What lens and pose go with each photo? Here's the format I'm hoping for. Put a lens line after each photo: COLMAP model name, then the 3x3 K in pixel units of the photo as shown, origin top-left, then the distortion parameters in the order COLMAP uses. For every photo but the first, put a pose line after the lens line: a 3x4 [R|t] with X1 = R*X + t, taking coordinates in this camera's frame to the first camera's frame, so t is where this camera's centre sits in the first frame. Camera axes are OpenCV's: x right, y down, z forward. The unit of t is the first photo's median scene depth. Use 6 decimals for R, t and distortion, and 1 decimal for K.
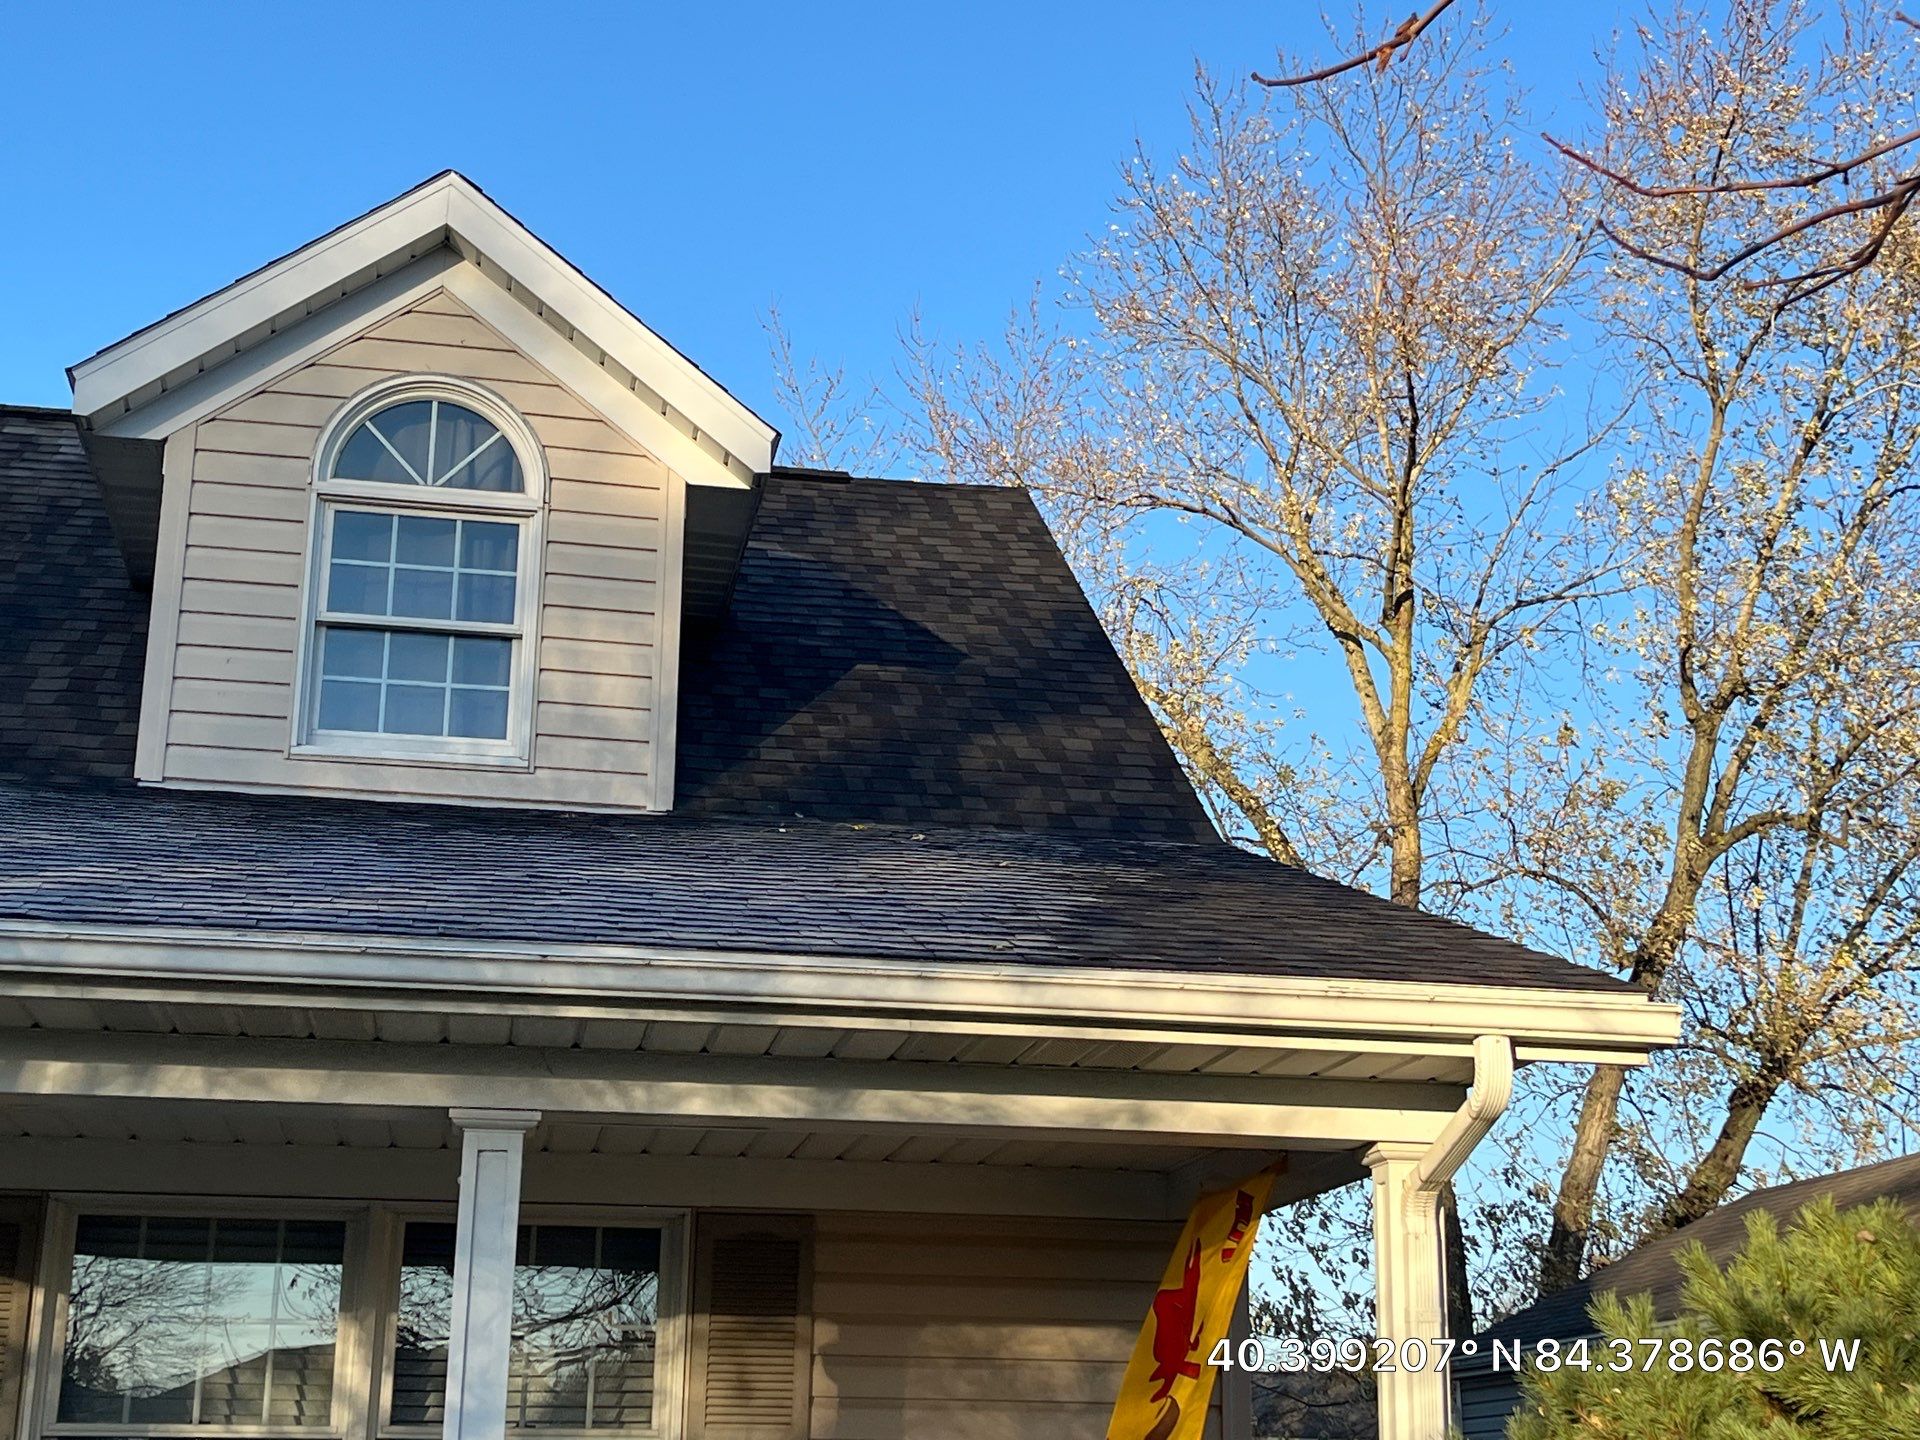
lens RADIAL K [[2918.7, 0, 951.9], [0, 2918.7, 715.7], [0, 0, 1]] dist [0.010313, 0.000000]
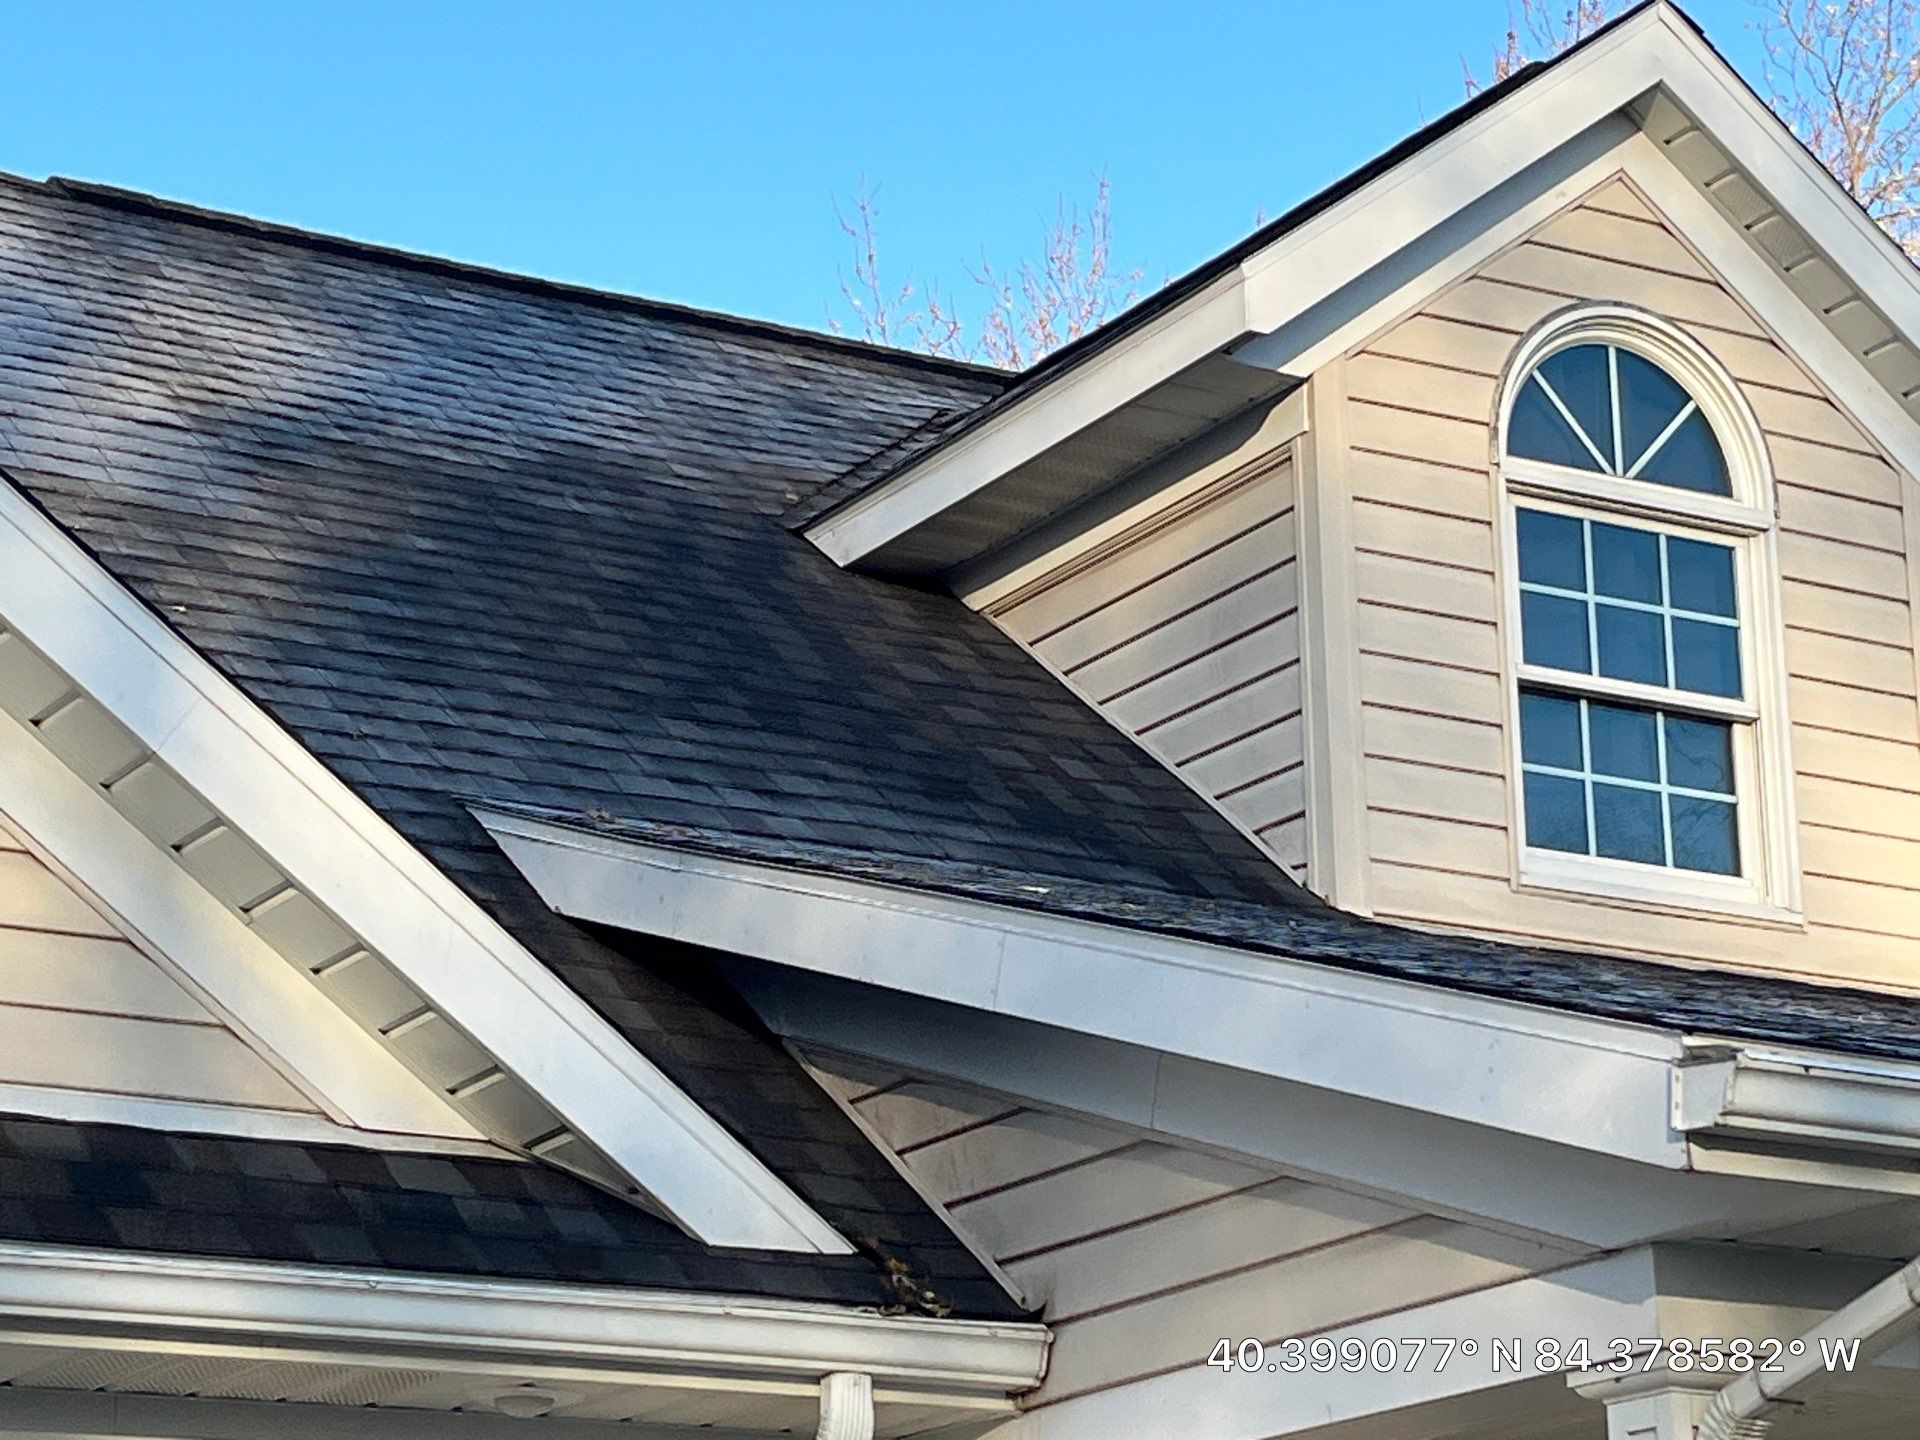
lens RADIAL K [[4485.5, 0, 985.1], [0, 4485.5, 661.3], [0, 0, 1]] dist [0.108124, 0.000000]
pose [[0.966890, 0.062800, 0.247347, -0.564595], [-0.051391, 0.997307, -0.052320, 0.020900], [-0.249966, 0.037876, 0.967513, 0.076474]]
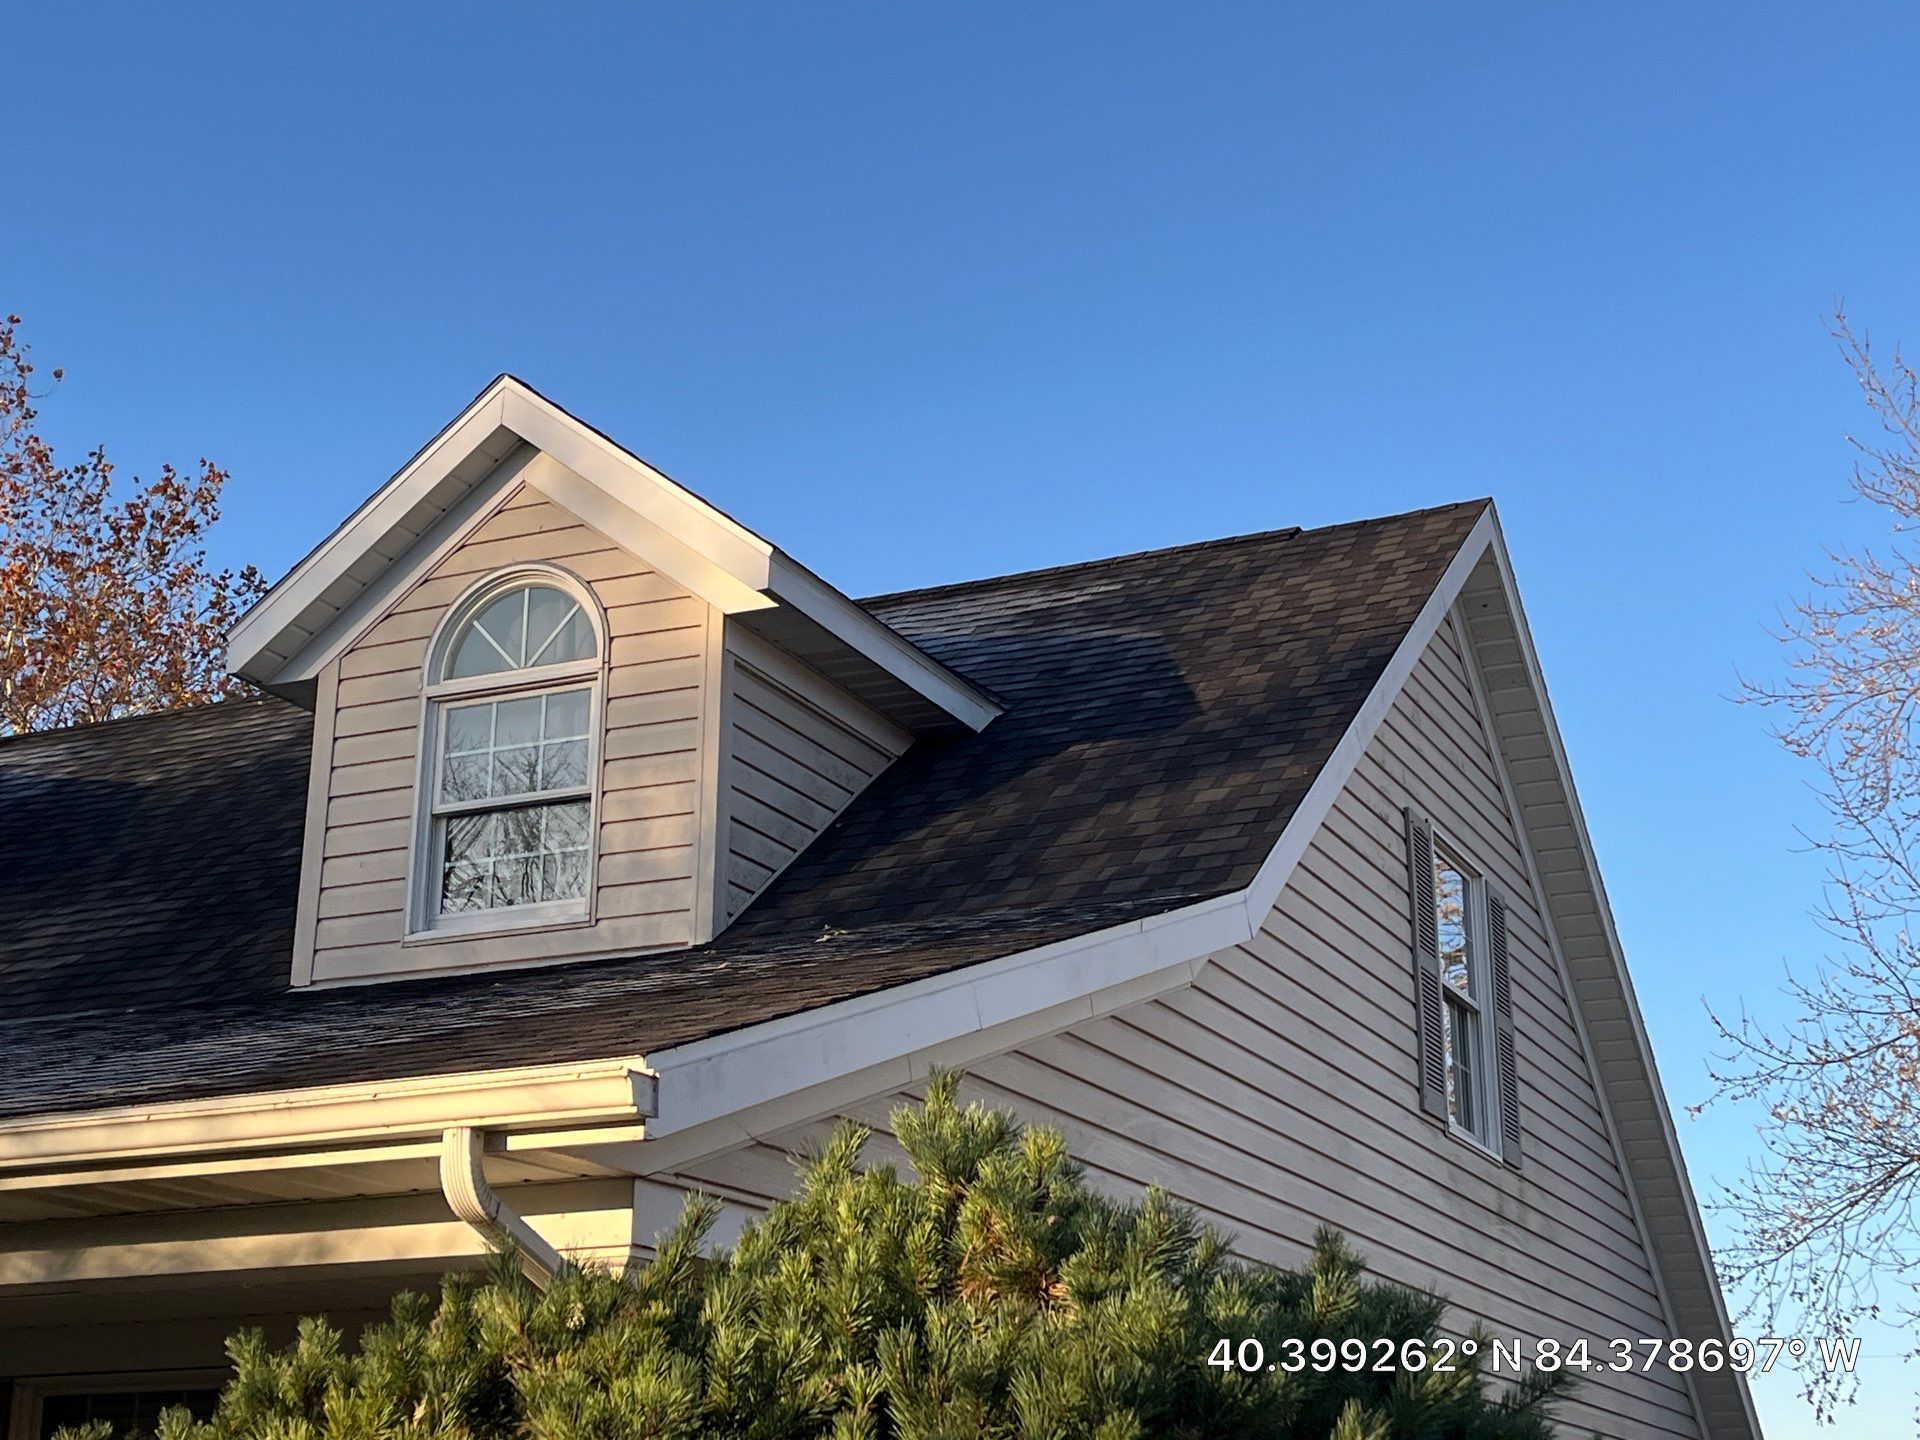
lens RADIAL K [[2791.2, 0, 1008.9], [0, 2791.2, 665.1], [0, 0, 1]] dist [0.054421, 0.000000]
pose [[0.791450, -0.197606, -0.578410, 0.556716], [0.161653, 0.980275, -0.113705, 0.064844], [0.589470, -0.003510, 0.807782, 0.288223]]
